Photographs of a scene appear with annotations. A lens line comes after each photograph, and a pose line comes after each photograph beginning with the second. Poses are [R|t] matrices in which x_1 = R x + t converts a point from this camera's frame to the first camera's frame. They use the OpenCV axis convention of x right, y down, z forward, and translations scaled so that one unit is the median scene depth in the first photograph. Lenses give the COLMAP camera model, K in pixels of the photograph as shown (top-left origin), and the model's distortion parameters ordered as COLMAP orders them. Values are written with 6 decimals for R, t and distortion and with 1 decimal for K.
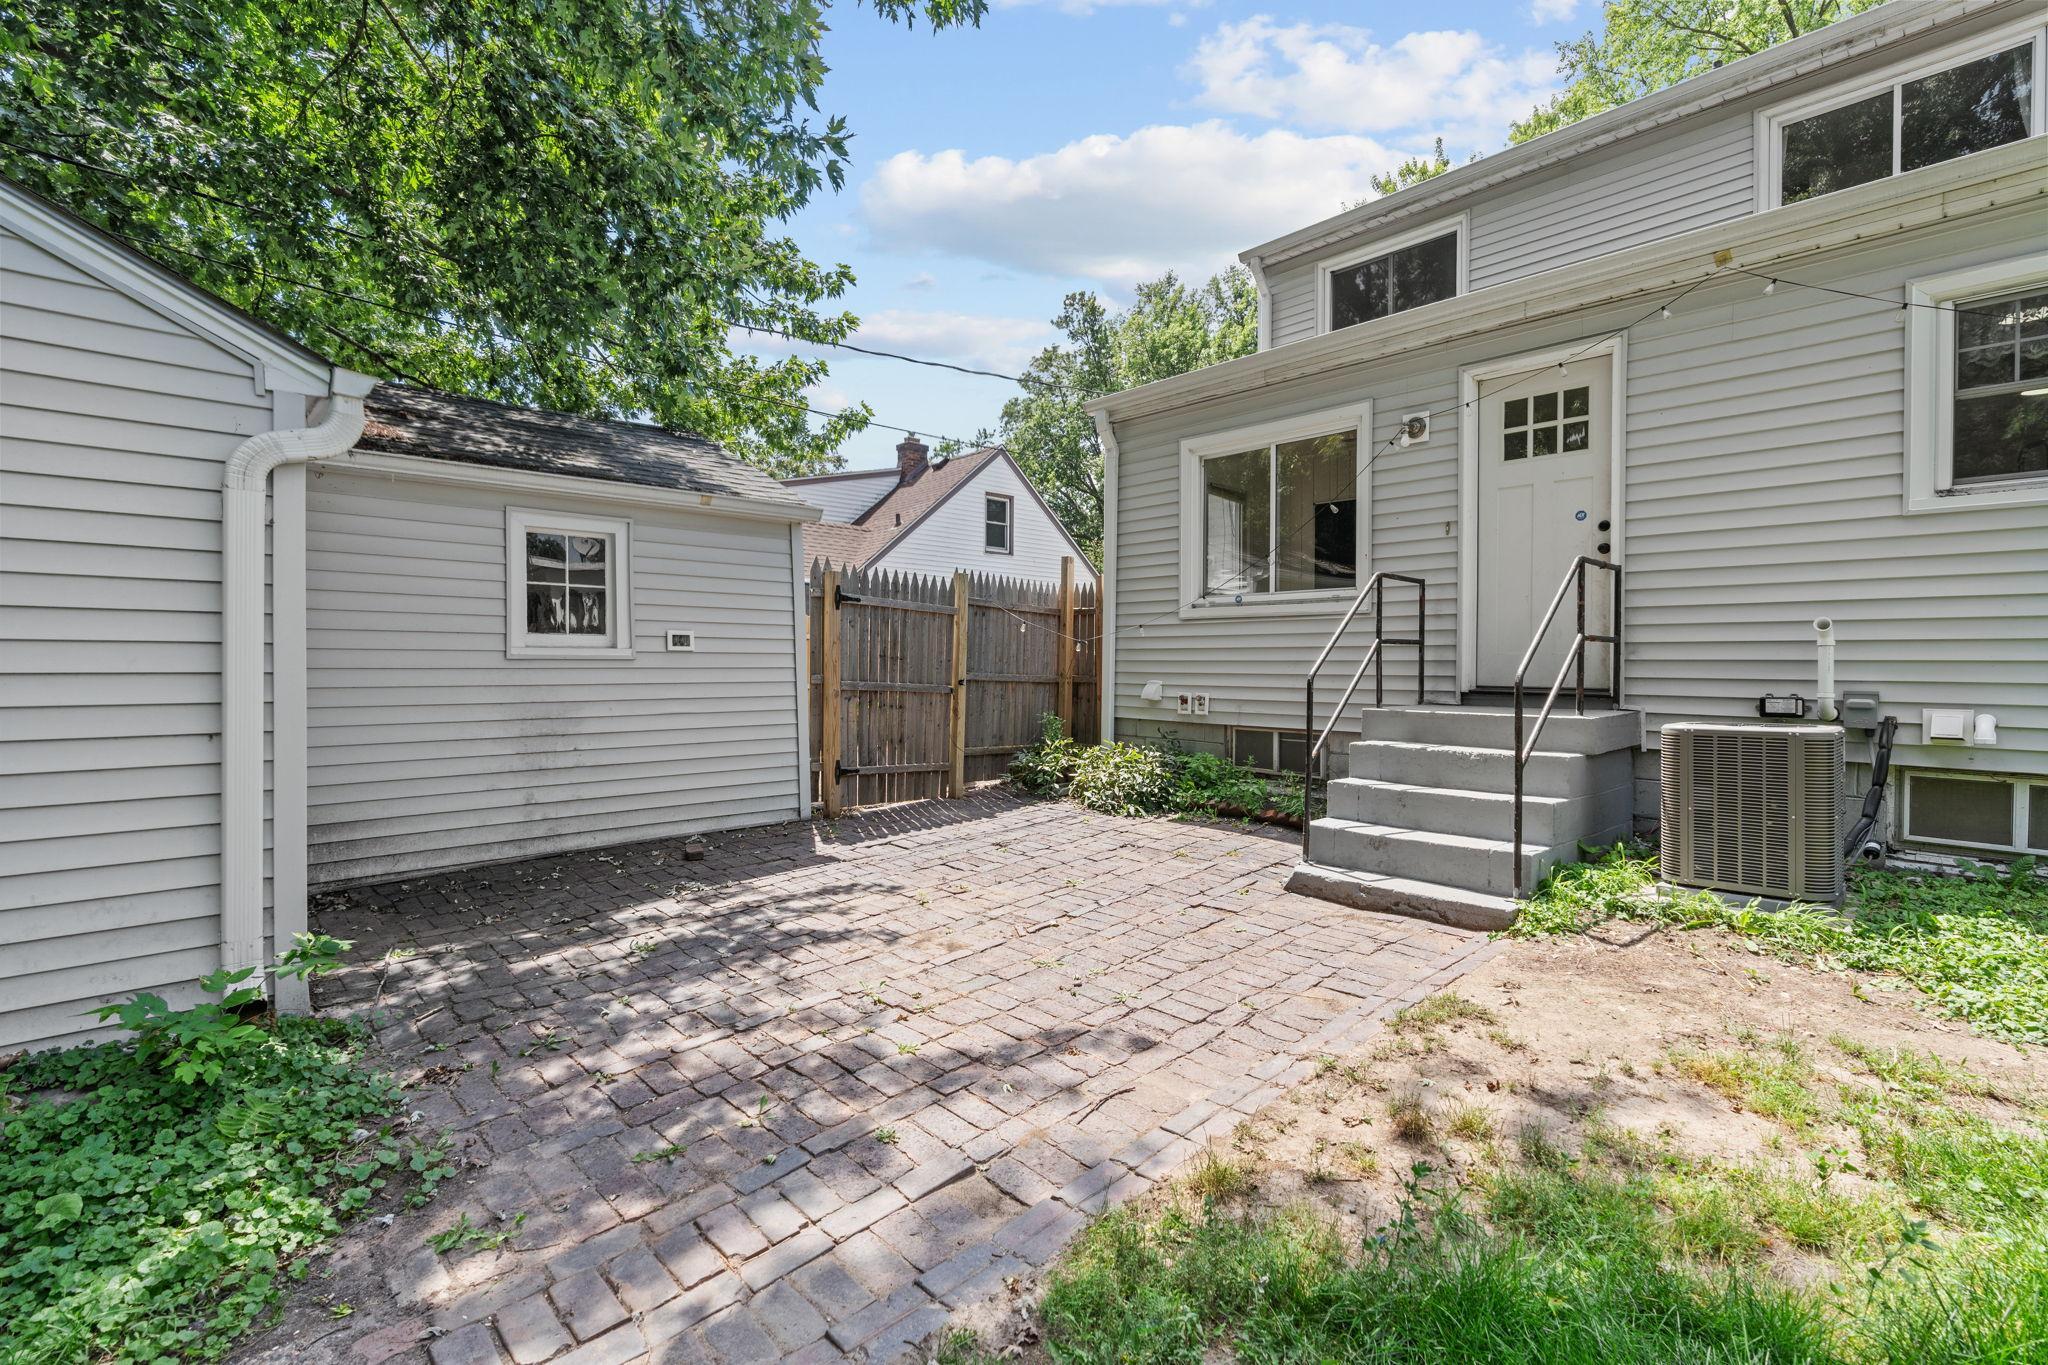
lens RADIAL K [[930.4, 0, 1044.4], [0, 930.4, 650.1], [0, 0, 1]] dist [-0.000008, 0.000440]
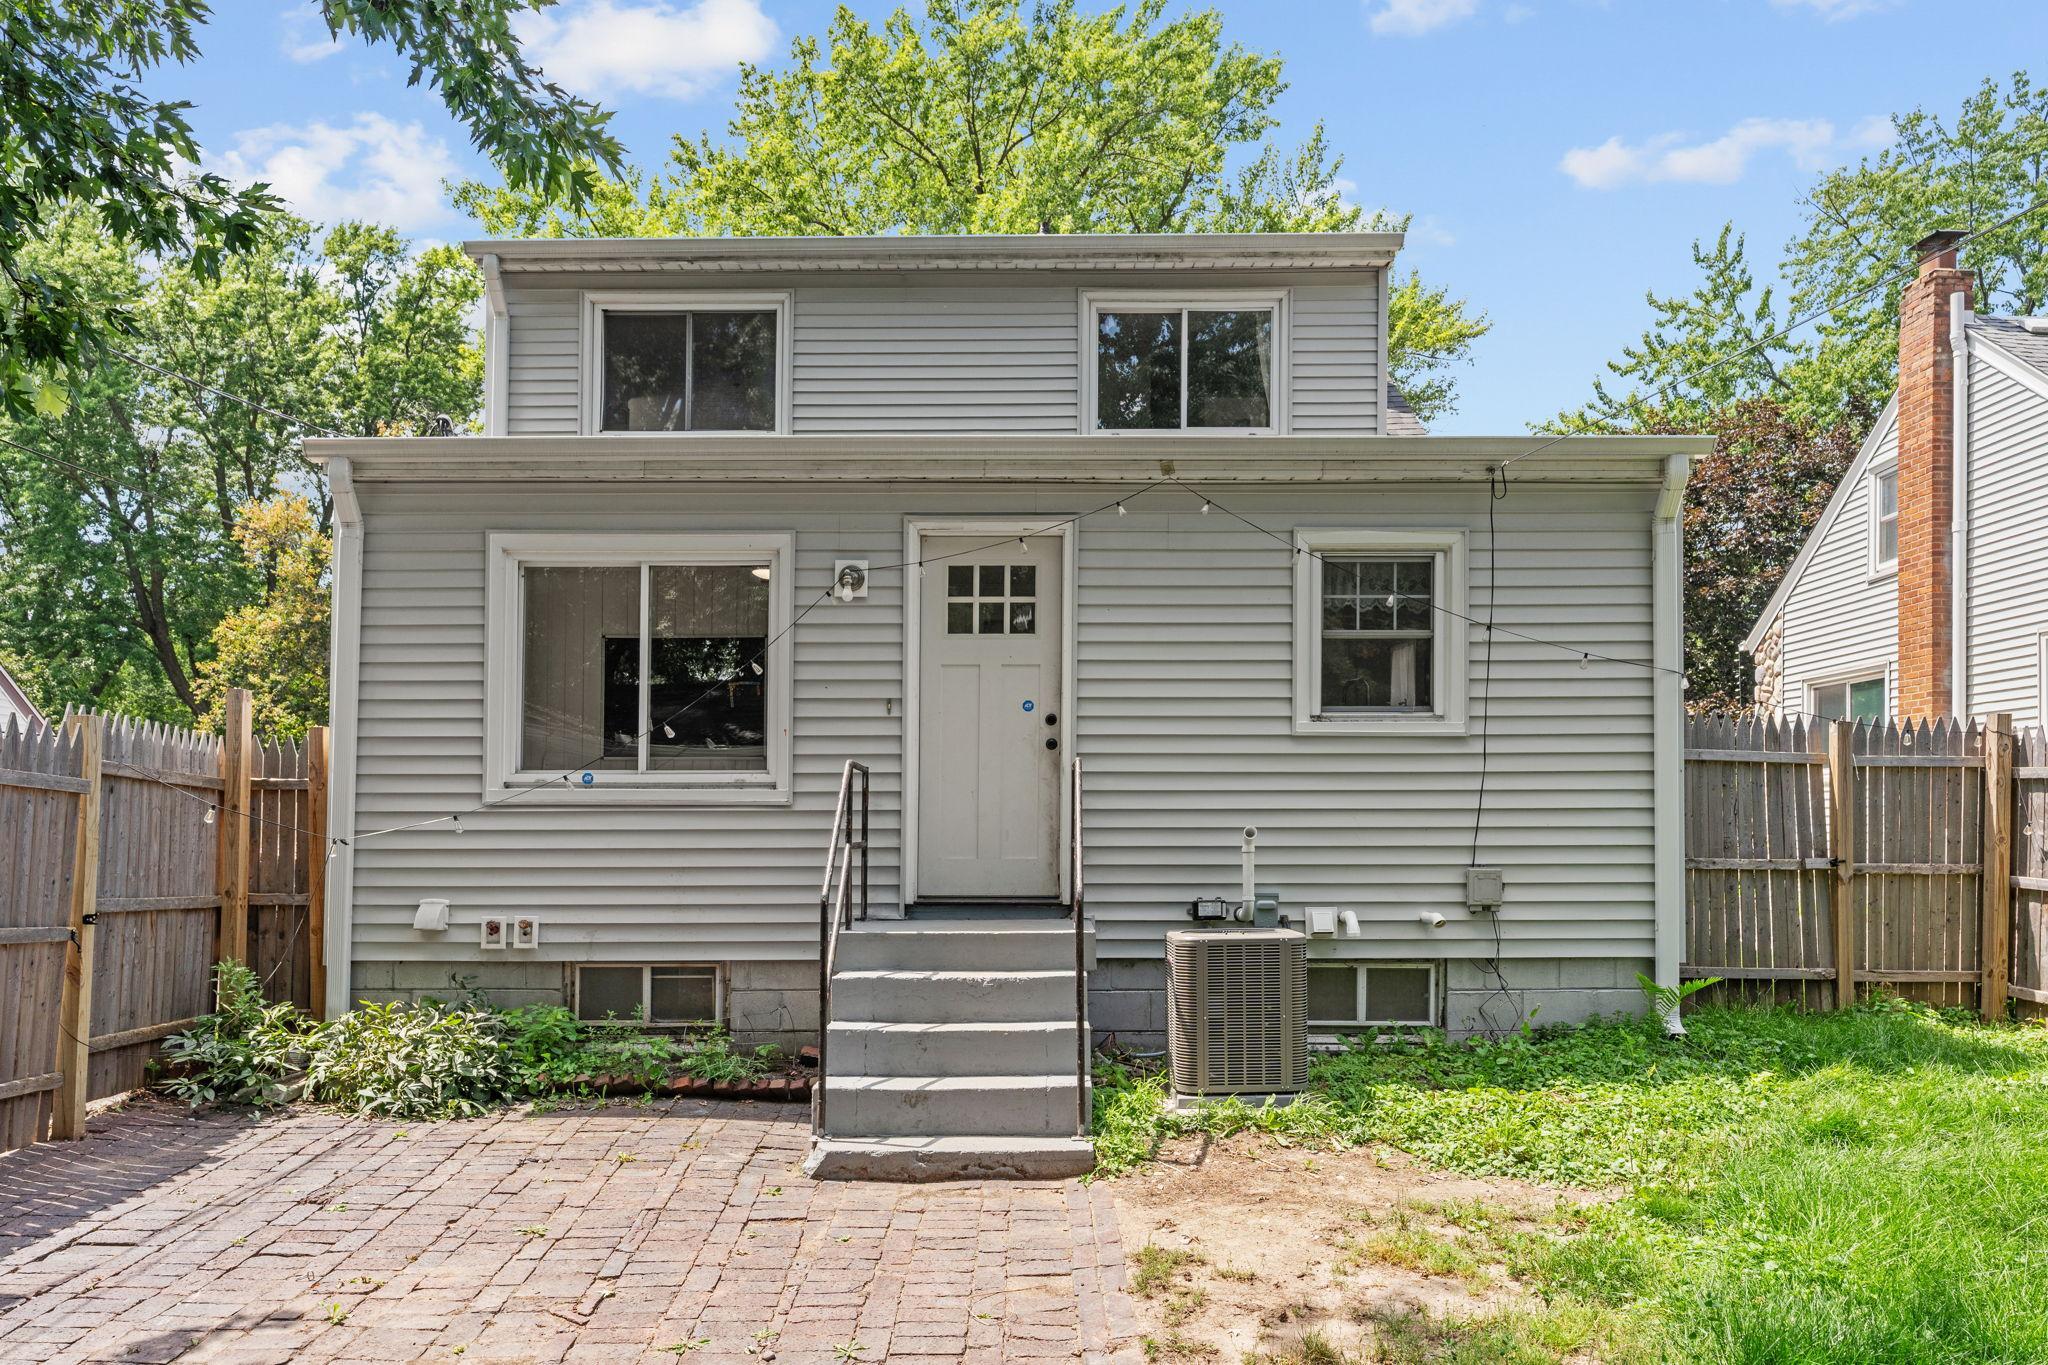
lens RADIAL K [[1363.4, 0, 1024.0], [0, 1363.4, 790.2], [0, 0, 1]] dist [0.001771, 0.001860]
pose [[0.683529, 0.015746, 0.729753, -0.393746], [-0.005565, 0.999851, -0.016361, -0.039599], [-0.729902, 0.007122, 0.683515, 0.089497]]
